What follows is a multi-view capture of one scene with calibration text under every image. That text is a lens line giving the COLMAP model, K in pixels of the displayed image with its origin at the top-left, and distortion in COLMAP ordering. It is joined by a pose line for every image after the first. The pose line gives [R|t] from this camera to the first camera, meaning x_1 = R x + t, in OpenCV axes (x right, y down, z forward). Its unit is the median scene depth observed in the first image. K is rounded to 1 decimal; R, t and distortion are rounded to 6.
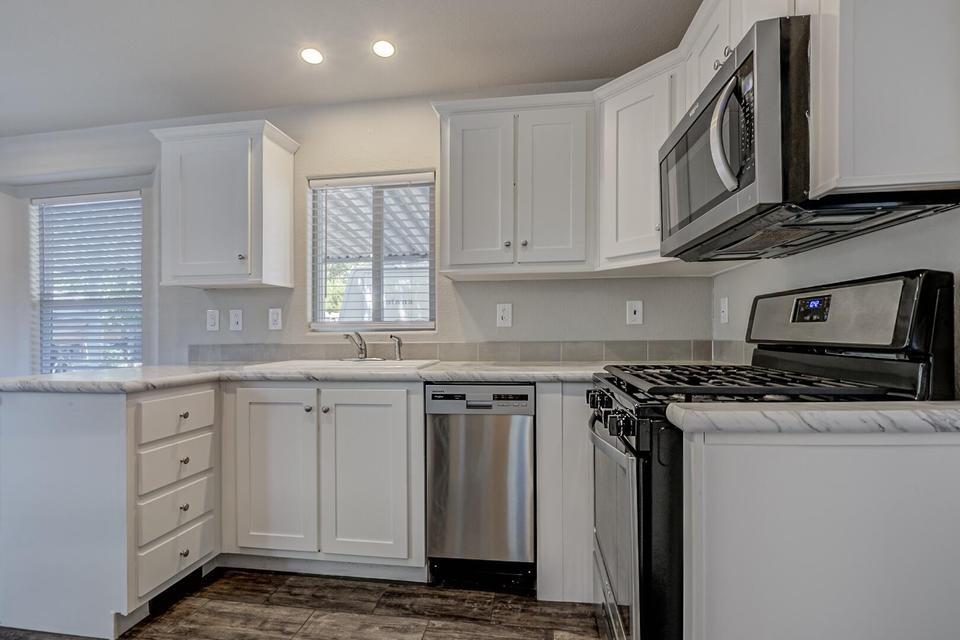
lens RADIAL K [[465.9, 0, 494.5], [0, 465.9, 315.8], [0, 0, 1]] dist [-0.003025, -0.000120]
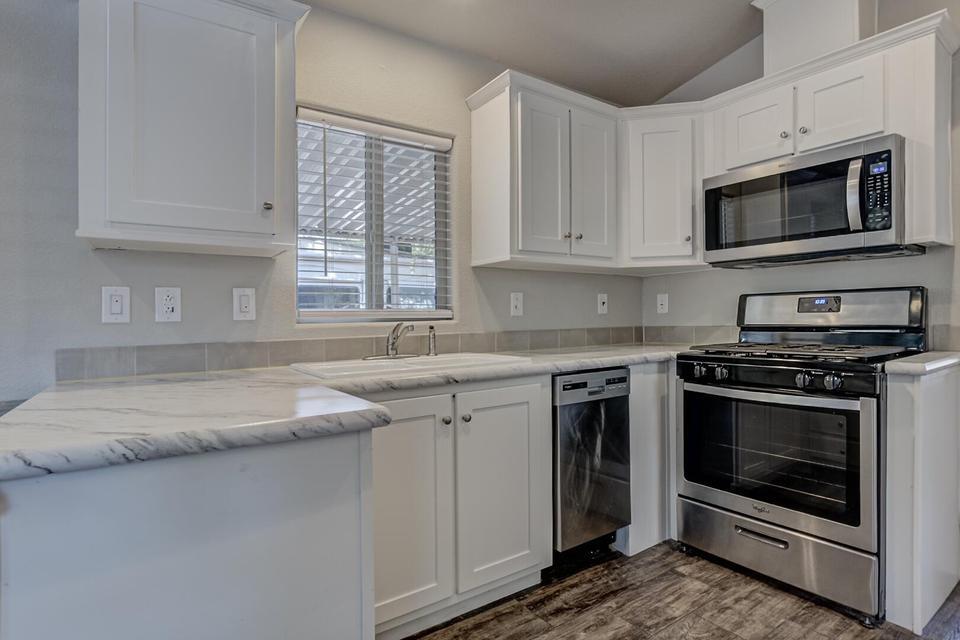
lens RADIAL K [[482.3, 0, 480.0], [0, 482.3, 320.0], [0, 0, 1]] dist [-0.000310, -0.000121]
pose [[0.743333, -0.006226, 0.668893, -0.902458], [-0.014399, 0.999576, 0.025306, 0.009253], [-0.668767, -0.028442, 0.742928, 0.362781]]
